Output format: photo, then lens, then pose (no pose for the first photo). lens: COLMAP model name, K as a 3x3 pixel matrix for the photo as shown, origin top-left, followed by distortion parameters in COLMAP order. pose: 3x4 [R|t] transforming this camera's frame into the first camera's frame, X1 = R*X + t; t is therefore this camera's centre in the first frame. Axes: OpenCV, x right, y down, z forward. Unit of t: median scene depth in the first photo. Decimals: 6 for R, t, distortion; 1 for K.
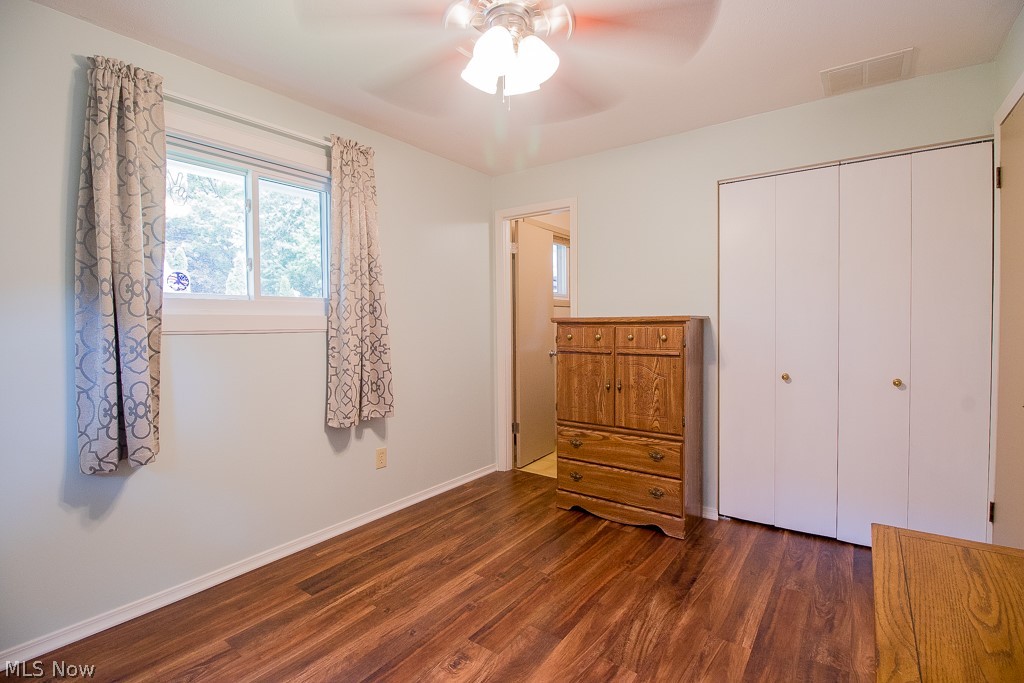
lens RADIAL K [[470.6, 0, 506.7], [0, 470.6, 334.7], [0, 0, 1]] dist [-0.001481, -0.011753]
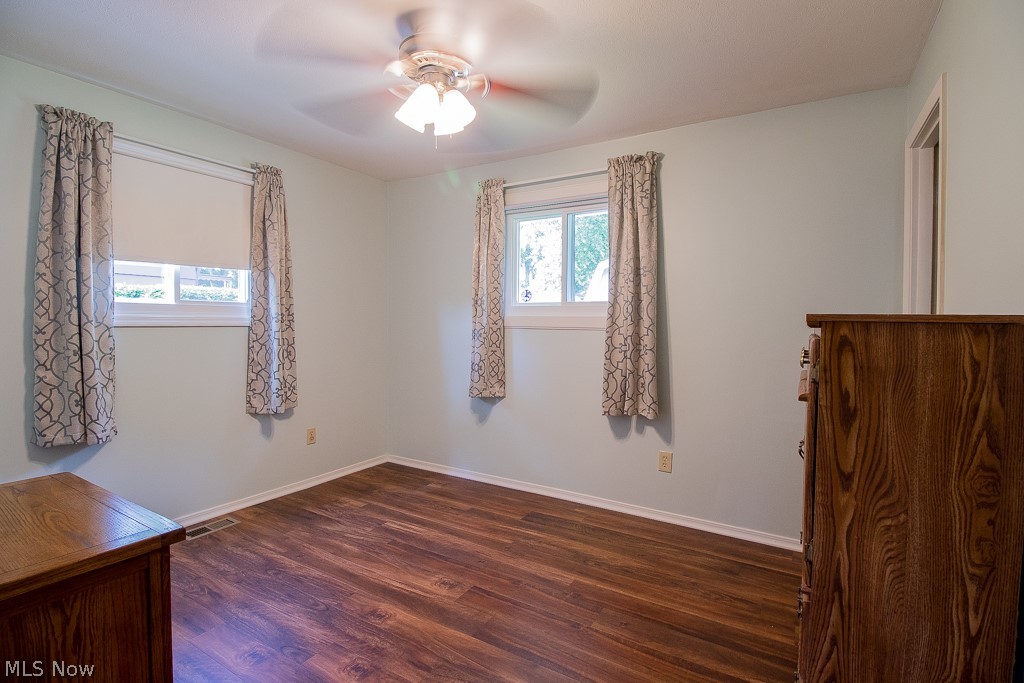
lens RADIAL K [[470.6, 0, 511.0], [0, 470.6, 333.1], [0, 0, 1]] dist [-0.001481, -0.011753]
pose [[0.099344, 0.030614, -0.994582, 0.906310], [-0.035750, 0.998991, 0.027179, -0.026830], [0.994411, 0.032856, 0.100338, 0.783448]]
